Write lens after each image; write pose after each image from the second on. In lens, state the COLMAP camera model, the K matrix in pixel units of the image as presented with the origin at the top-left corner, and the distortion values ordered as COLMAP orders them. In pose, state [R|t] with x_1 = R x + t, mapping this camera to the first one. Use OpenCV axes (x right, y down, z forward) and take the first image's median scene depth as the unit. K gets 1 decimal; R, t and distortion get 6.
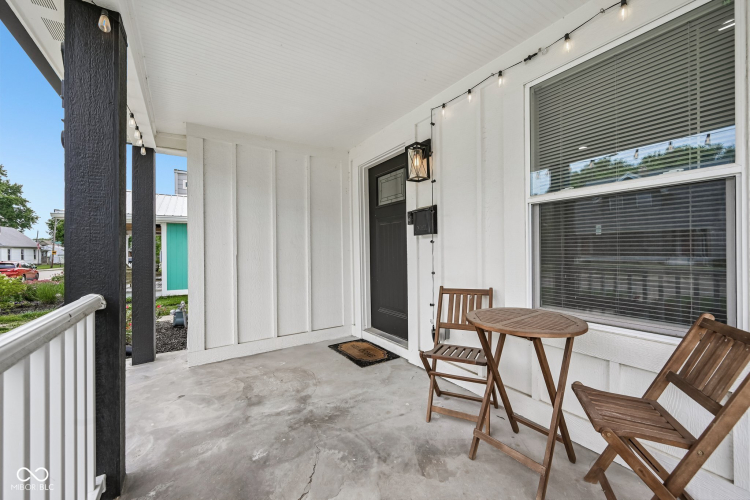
lens RADIAL K [[293.7, 0, 374.2], [0, 293.7, 252.8], [0, 0, 1]] dist [0.000187, -0.000115]
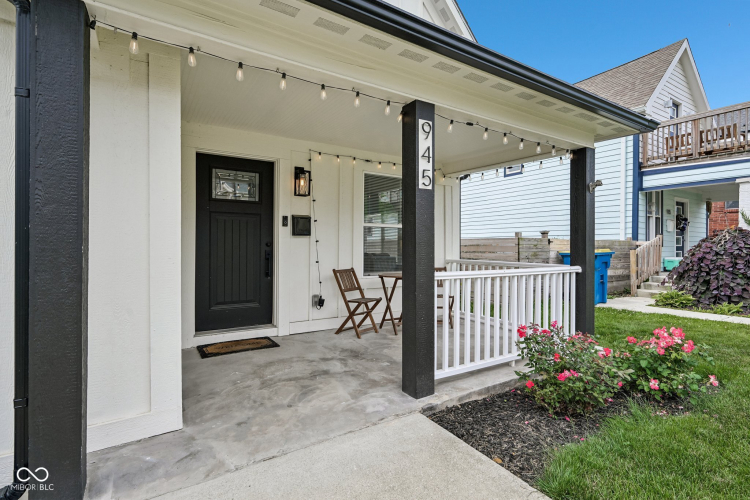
lens RADIAL K [[369.7, 0, 375.0], [0, 369.7, 250.0], [0, 0, 1]] dist [0.003033, 0.000462]
pose [[0.004320, -0.001985, 0.999989, -1.714876], [-0.002596, 0.999995, 0.001996, 0.003597], [-0.999987, -0.002605, 0.004315, 0.699450]]
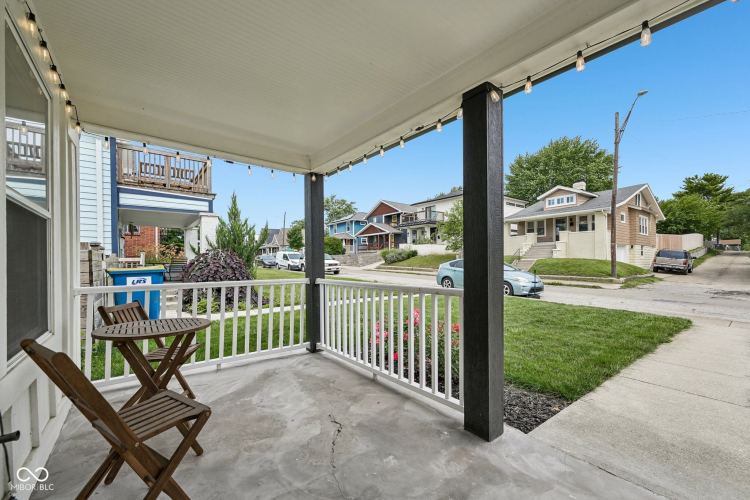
lens RADIAL K [[305.6, 0, 375.7], [0, 305.6, 262.3], [0, 0, 1]] dist [0.001243, -0.000018]
pose [[-0.995013, 0.018174, -0.098078, -0.164478], [0.017778, 0.999830, 0.004908, -0.007392], [0.098151, 0.003140, -0.995167, 1.361388]]
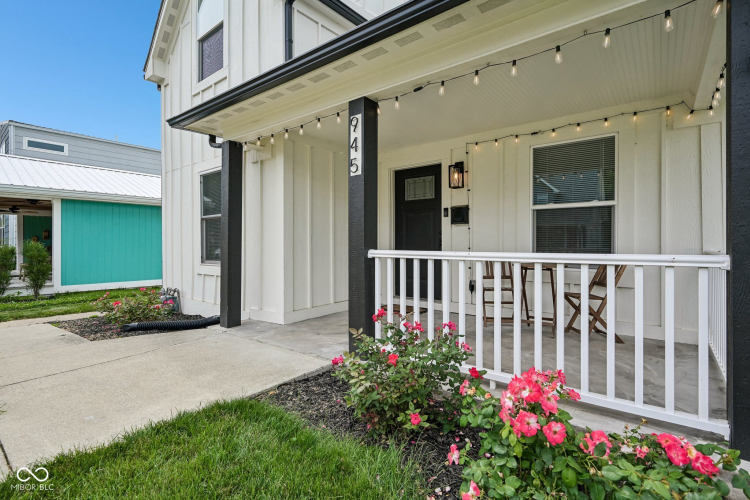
lens RADIAL K [[357.8, 0, 375.0], [0, 357.8, 250.0], [0, 0, 1]] dist [-0.001820, 0.000106]
pose [[0.947191, 0.006985, 0.320594, -0.905218], [-0.010063, 0.999918, 0.007947, 0.067805], [-0.320512, -0.010753, 0.947184, -0.670245]]
